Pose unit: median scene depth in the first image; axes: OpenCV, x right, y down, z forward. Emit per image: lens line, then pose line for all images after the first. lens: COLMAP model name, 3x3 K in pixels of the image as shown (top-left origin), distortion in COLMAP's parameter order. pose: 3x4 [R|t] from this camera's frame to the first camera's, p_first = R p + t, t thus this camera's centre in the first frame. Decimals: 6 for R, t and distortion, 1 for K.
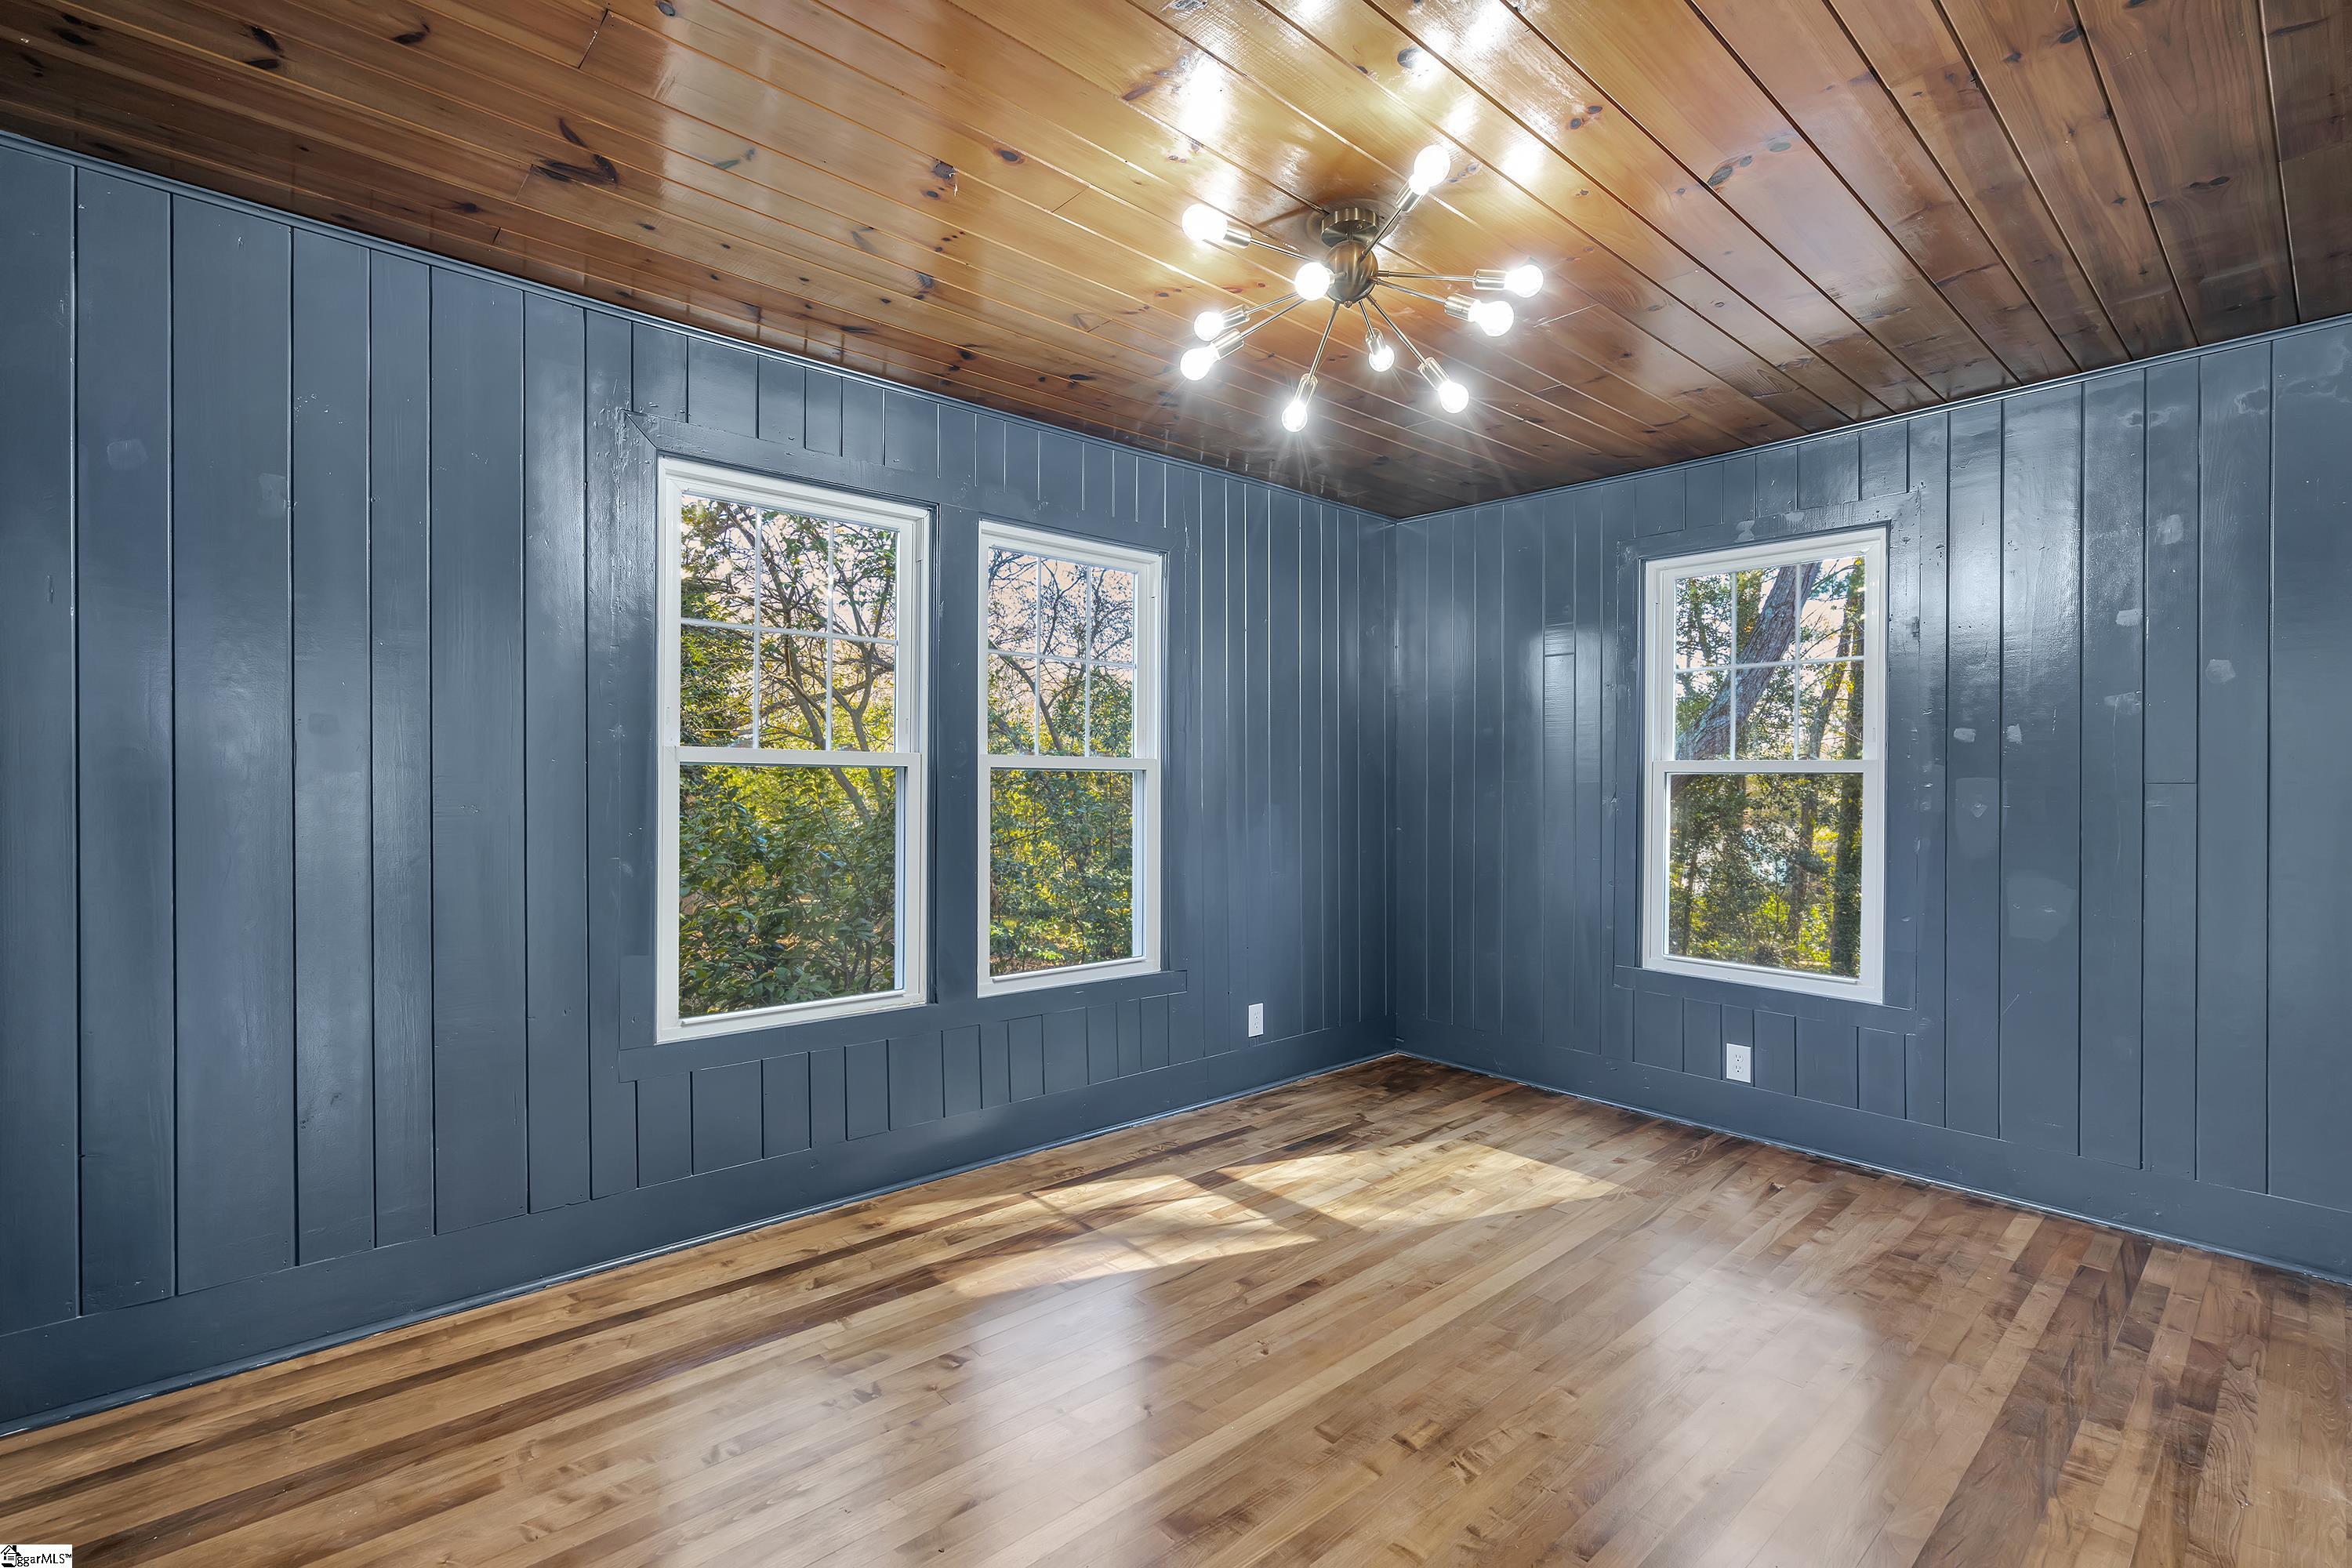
lens RADIAL K [[1062.2, 0, 1187.4], [0, 1062.2, 787.9], [0, 0, 1]] dist [-0.003779, 0.000295]
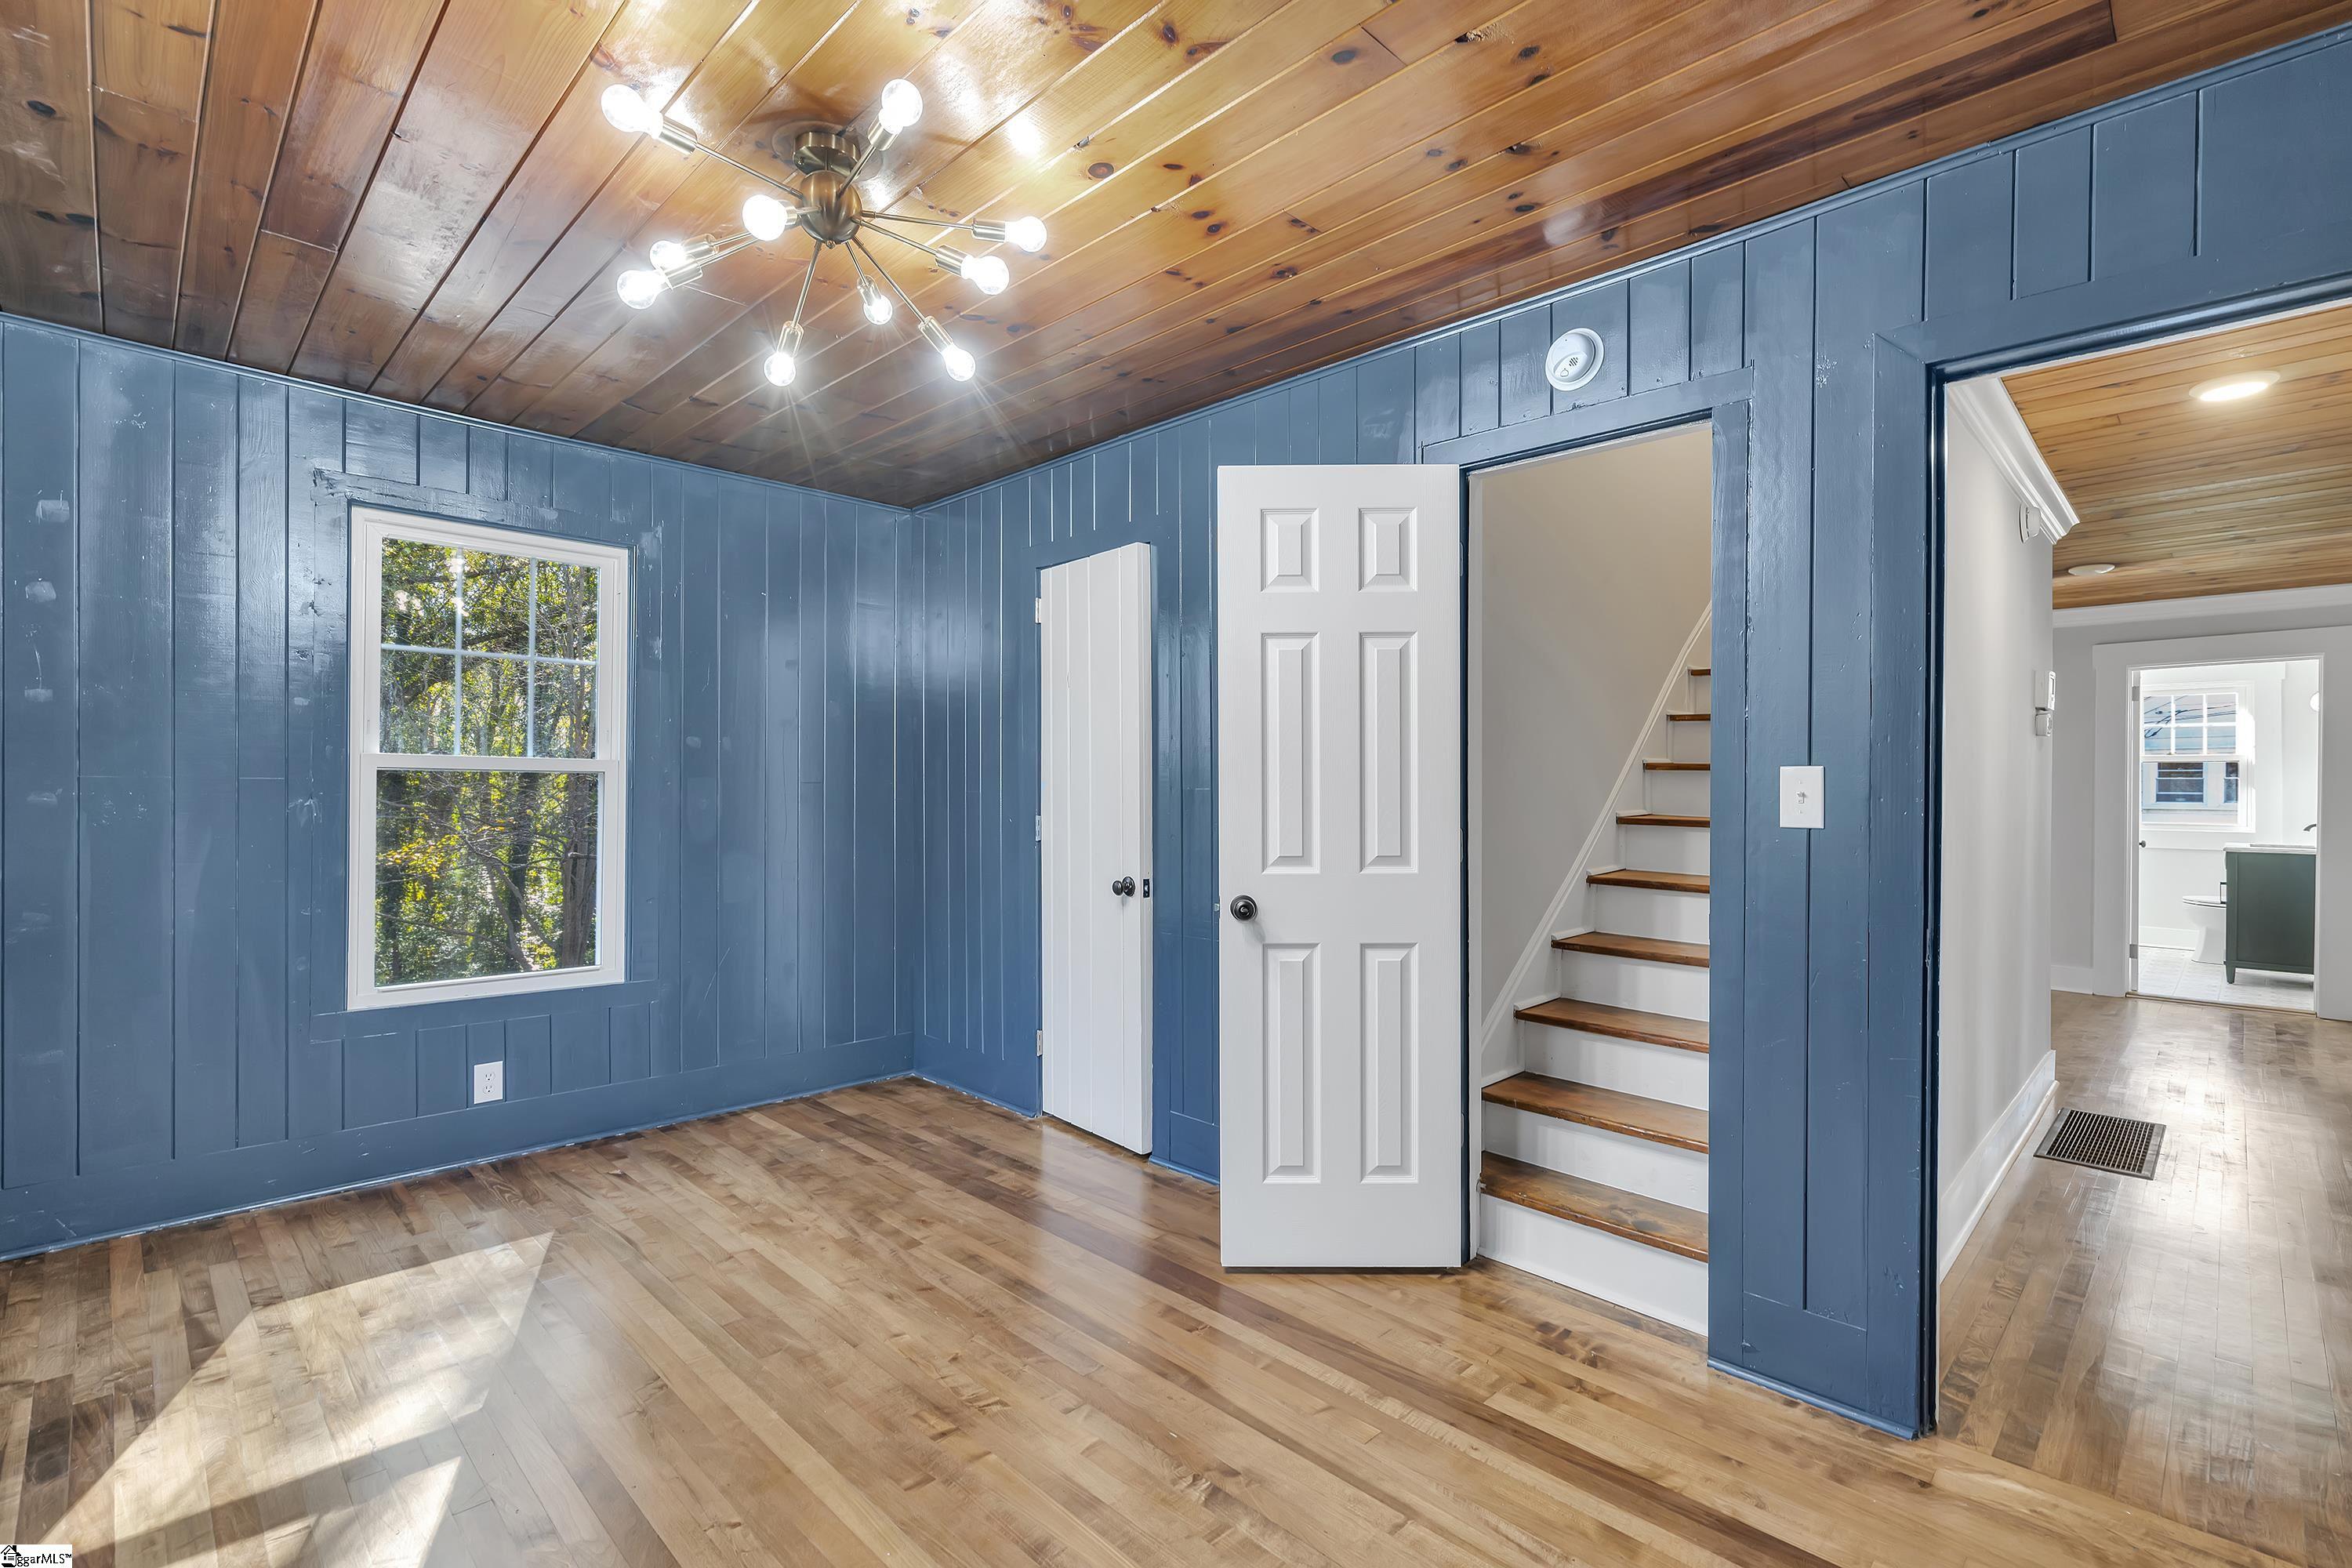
lens RADIAL K [[1062.2, 0, 1187.2], [0, 1062.2, 782.7], [0, 0, 1]] dist [-0.003779, 0.000295]
pose [[-0.056813, -0.004835, 0.998373, -0.479629], [0.001033, 0.999987, 0.004902, -0.007573], [-0.998384, 0.001310, -0.056807, 0.481122]]
